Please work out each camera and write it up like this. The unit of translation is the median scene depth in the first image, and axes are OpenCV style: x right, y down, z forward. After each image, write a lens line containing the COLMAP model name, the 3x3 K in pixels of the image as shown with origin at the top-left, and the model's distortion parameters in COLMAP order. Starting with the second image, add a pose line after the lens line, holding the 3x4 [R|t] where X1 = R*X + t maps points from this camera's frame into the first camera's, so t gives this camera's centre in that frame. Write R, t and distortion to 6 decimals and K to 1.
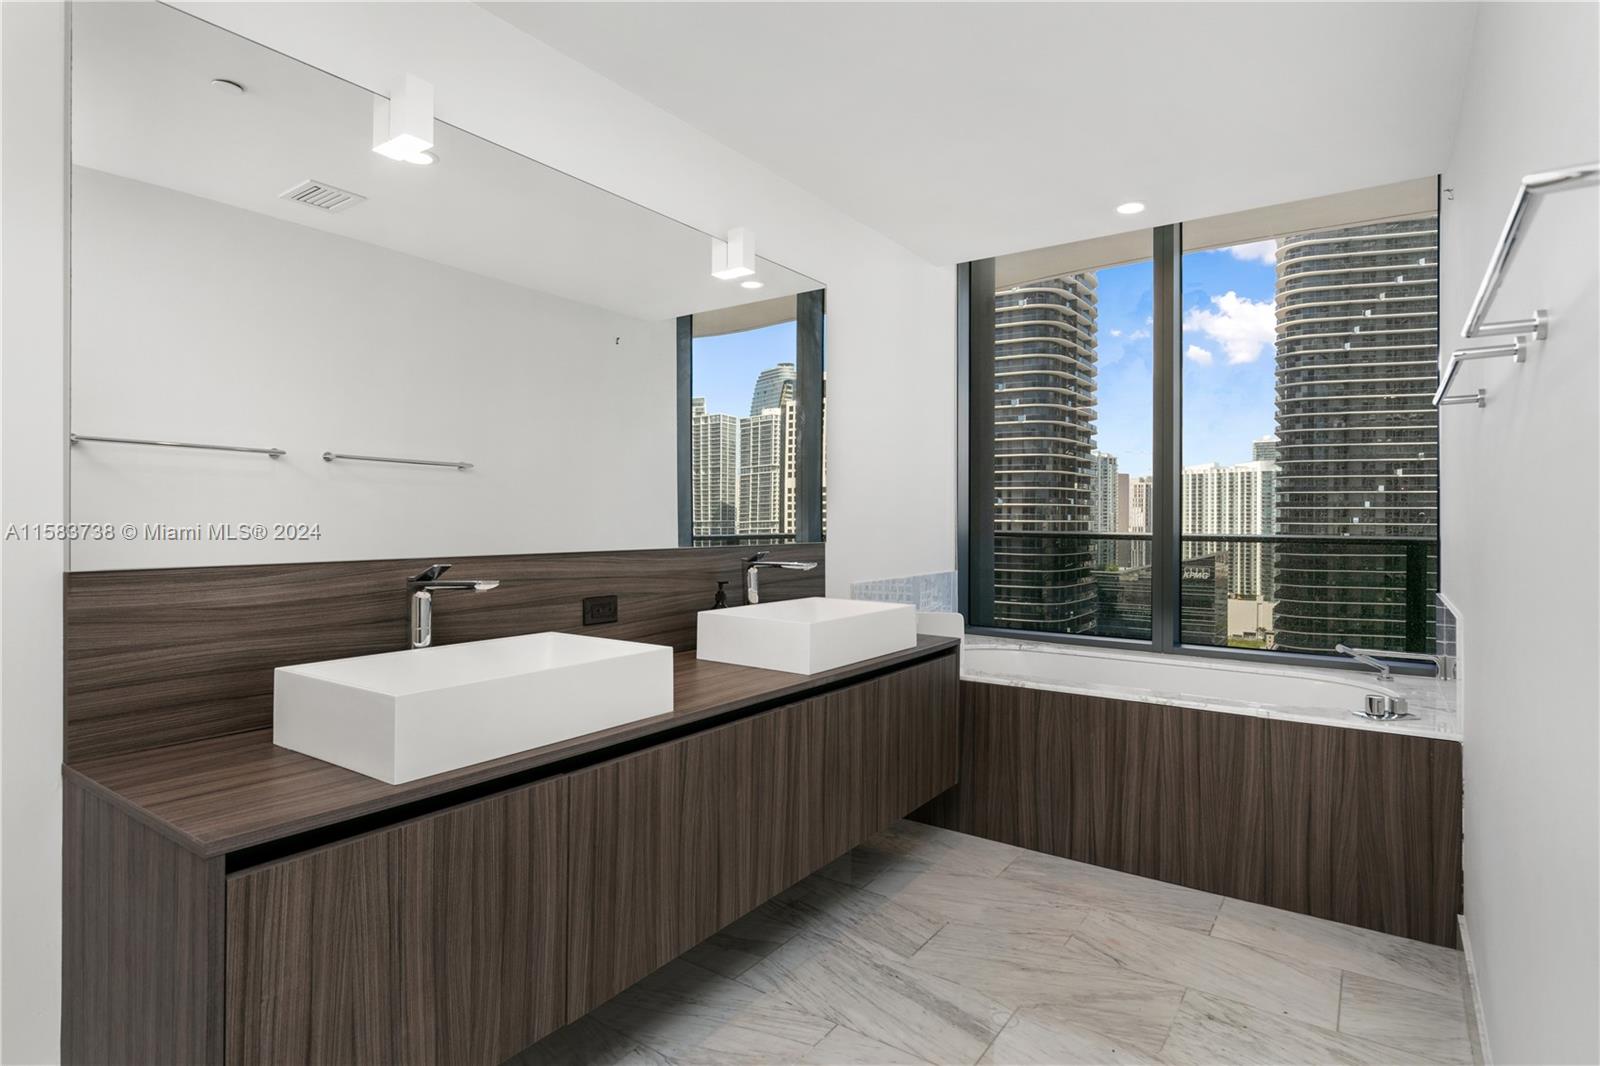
lens RADIAL K [[858.3, 0, 795.7], [0, 858.3, 520.3], [0, 0, 1]] dist [-0.001938, 0.000170]
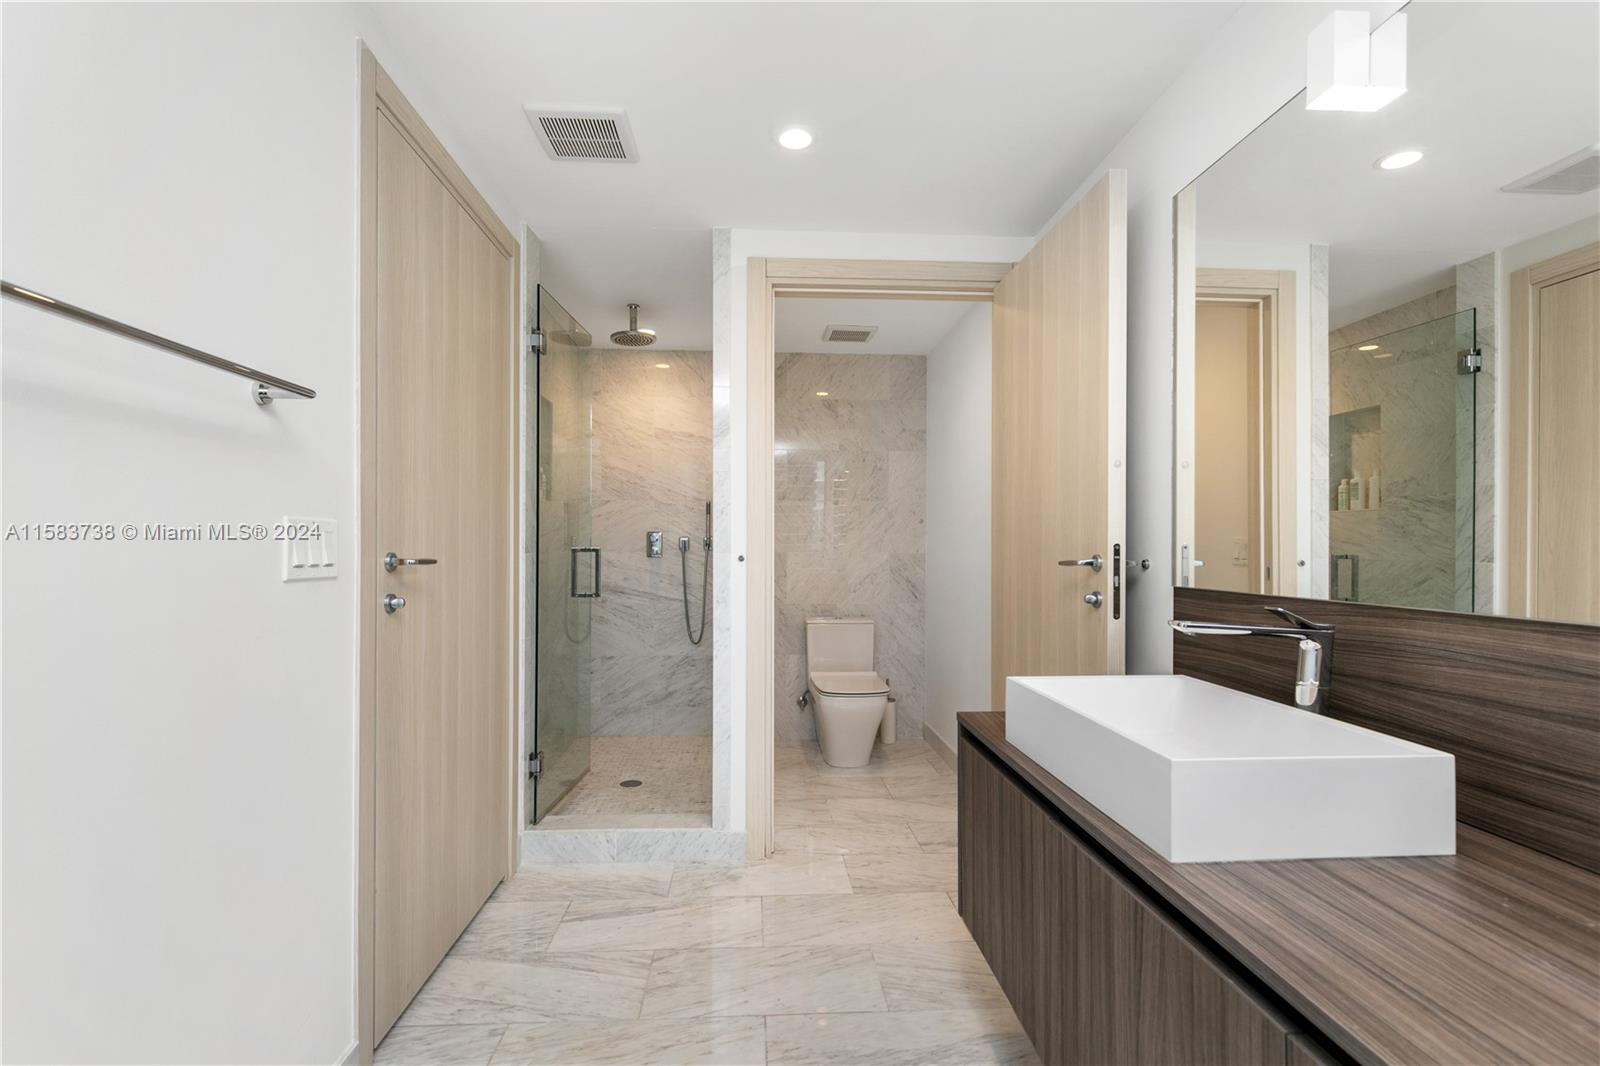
lens RADIAL K [[733.6, 0, 796.0], [0, 733.6, 536.3], [0, 0, 1]] dist [0.004355, -0.000032]
pose [[-0.778889, -0.015046, -0.626982, 0.271891], [-0.007127, 0.999860, -0.015140, -0.002817], [0.627122, -0.007324, -0.778887, 0.839979]]
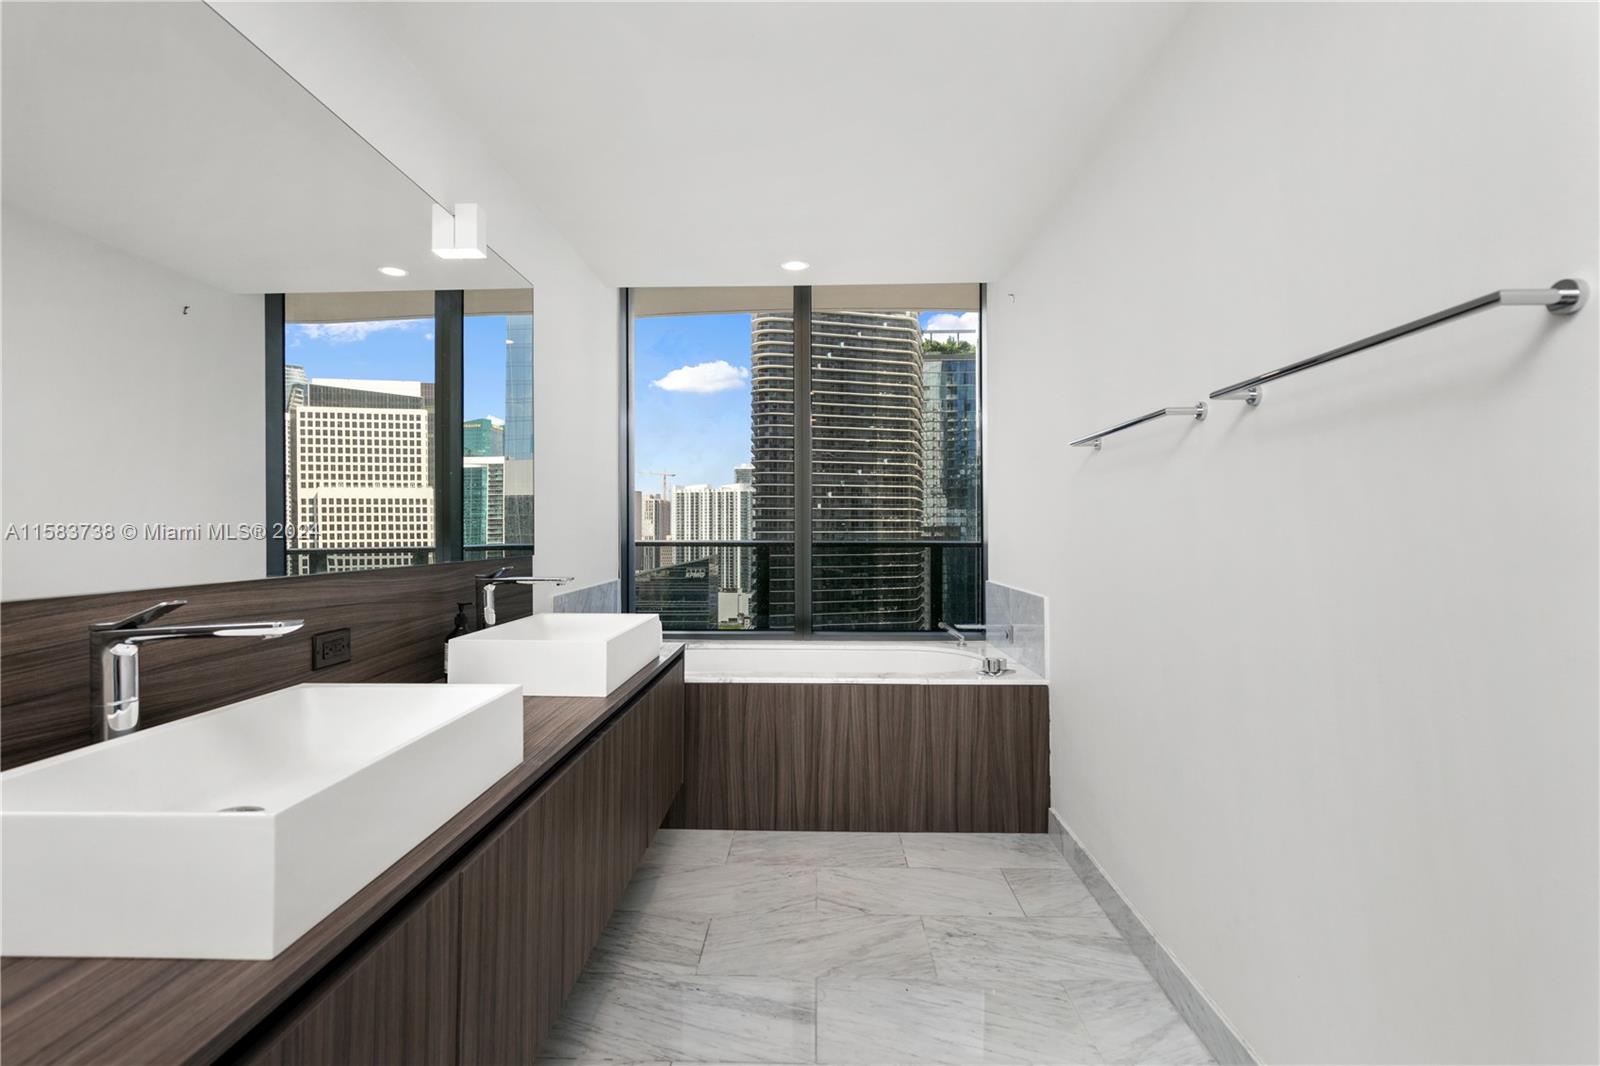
lens RADIAL K [[759.3, 0, 797.8], [0, 759.3, 522.6], [0, 0, 1]] dist [0.002898, 0.000095]
pose [[0.830317, -0.000971, 0.557290, -0.225093], [0.007221, 0.999933, -0.009017, -0.000507], [-0.557244, 0.011511, 0.830269, 0.159873]]
